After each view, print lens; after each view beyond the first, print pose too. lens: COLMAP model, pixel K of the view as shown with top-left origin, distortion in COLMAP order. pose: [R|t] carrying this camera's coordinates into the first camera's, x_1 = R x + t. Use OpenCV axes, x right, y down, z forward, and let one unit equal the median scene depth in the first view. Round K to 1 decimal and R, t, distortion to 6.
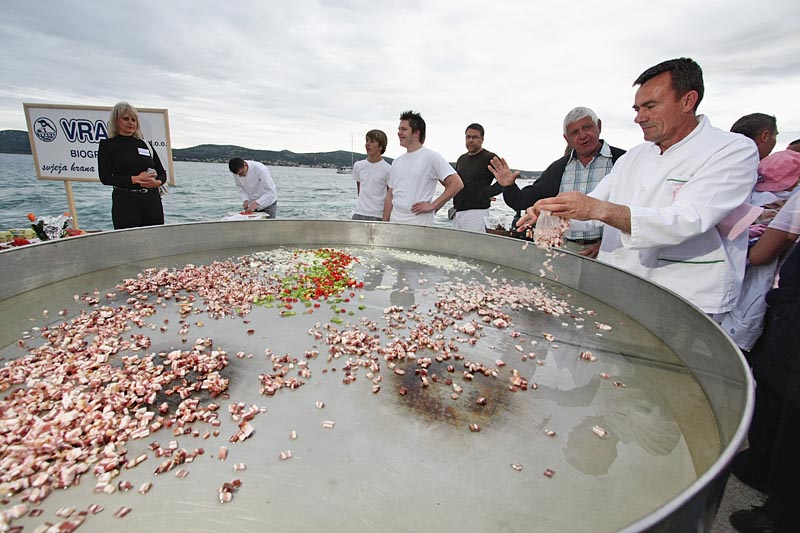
lens RADIAL K [[368.1, 0, 400.0], [0, 368.1, 266.5], [0, 0, 1]] dist [-0.008503, 0.000335]
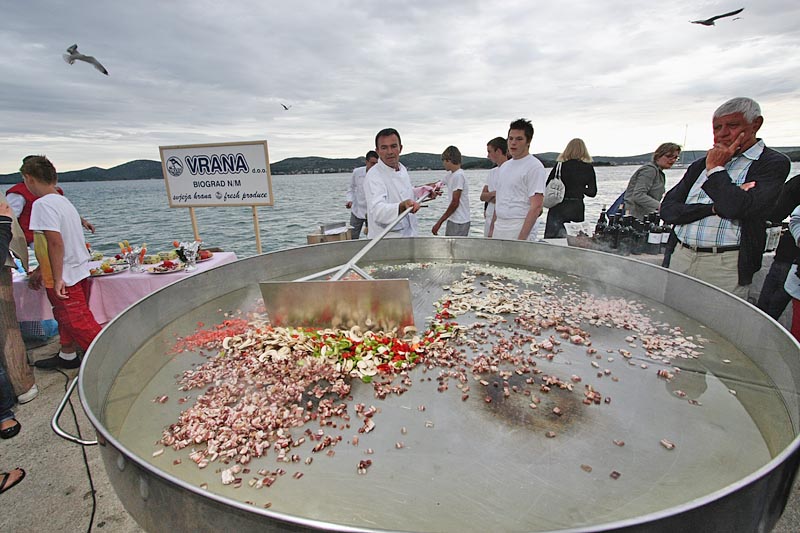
lens RADIAL K [[370.7, 0, 400.0], [0, 370.7, 266.5], [0, 0, 1]] dist [-0.001801, -0.000379]
pose [[0.977936, -0.030317, -0.206693, -0.009345], [0.030275, 0.999536, -0.003365, -0.099875], [0.206699, -0.002967, 0.978400, -0.242144]]
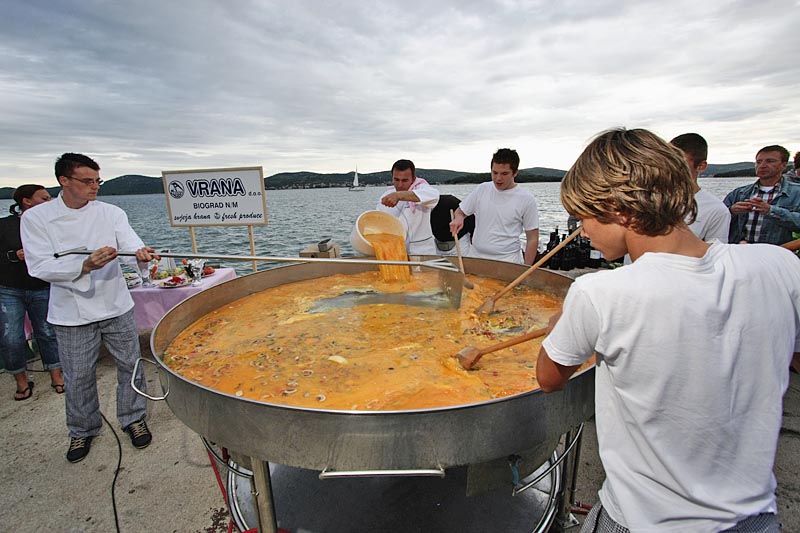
lens RADIAL K [[370.7, 0, 400.0], [0, 370.7, 266.5], [0, 0, 1]] dist [-0.001801, -0.000379]
pose [[0.982171, -0.046485, -0.182154, 0.255800], [0.040039, 0.998440, -0.038913, -0.084482], [0.183678, 0.030926, 0.982500, -0.834384]]
